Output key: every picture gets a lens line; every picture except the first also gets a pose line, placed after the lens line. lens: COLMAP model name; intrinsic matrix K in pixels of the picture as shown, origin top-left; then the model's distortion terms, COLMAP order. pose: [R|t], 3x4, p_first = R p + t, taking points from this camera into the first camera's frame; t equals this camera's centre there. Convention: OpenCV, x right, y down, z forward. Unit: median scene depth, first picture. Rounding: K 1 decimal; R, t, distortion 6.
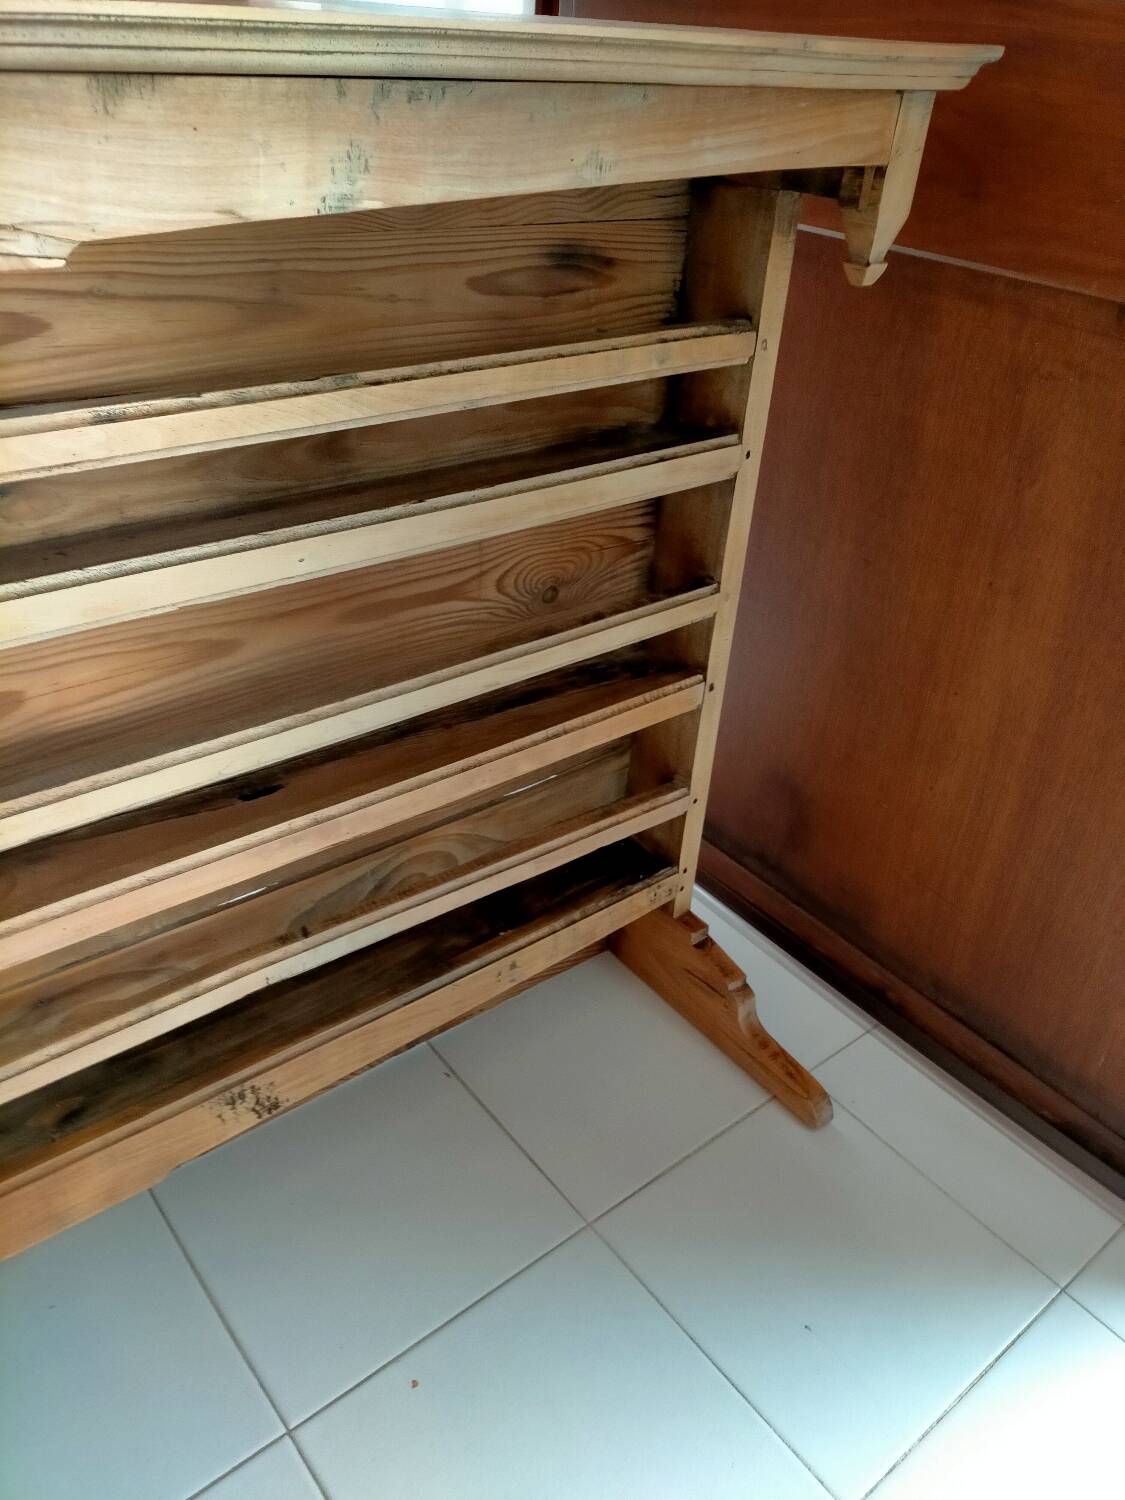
lens RADIAL K [[1148.4, 0, 563.6], [0, 1148.4, 770.7], [0, 0, 1]] dist [0.094078, -0.132341]
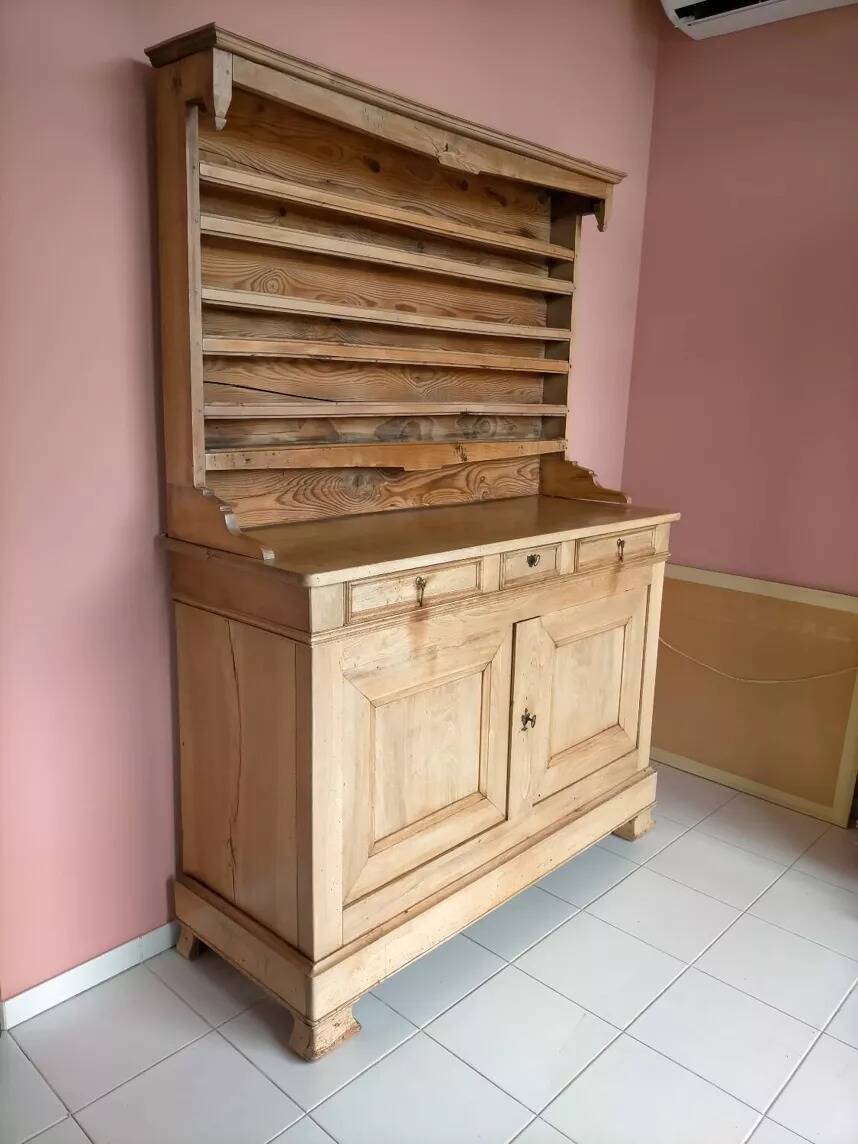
lens RADIAL K [[872.8, 0, 429.0], [0, 872.8, 572.0], [0, 0, 1]] dist [0.122683, -0.153721]
pose [[0.990292, -0.070471, 0.119818, -0.686347], [0.108953, 0.928792, -0.354224, 1.482028], [-0.086324, 0.363840, 0.927453, -1.175068]]
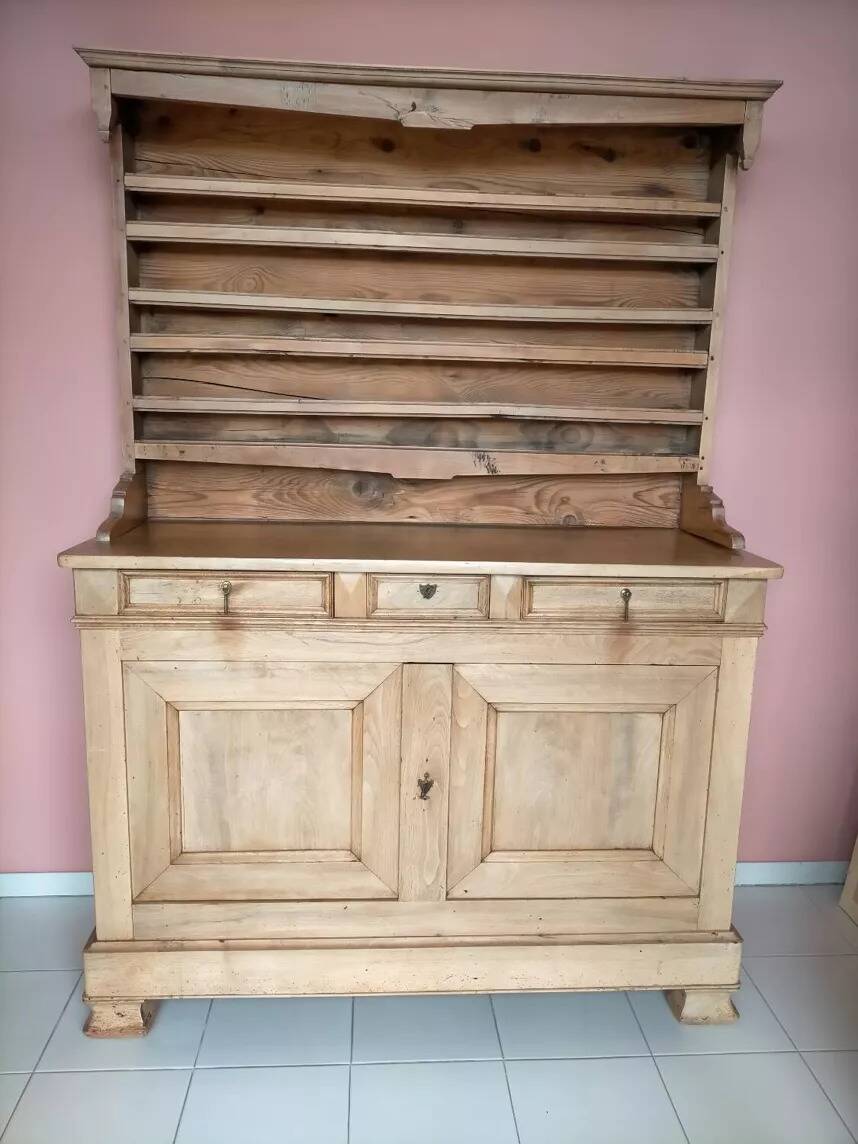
lens RADIAL K [[853.6, 0, 415.6], [0, 853.6, 573.9], [0, 0, 1]] dist [0.097132, -0.122256]
pose [[0.810207, 0.065952, -0.582421, 0.810524], [-0.296269, 0.903452, -0.309836, 1.222754], [0.505755, 0.423585, 0.751523, -0.512467]]
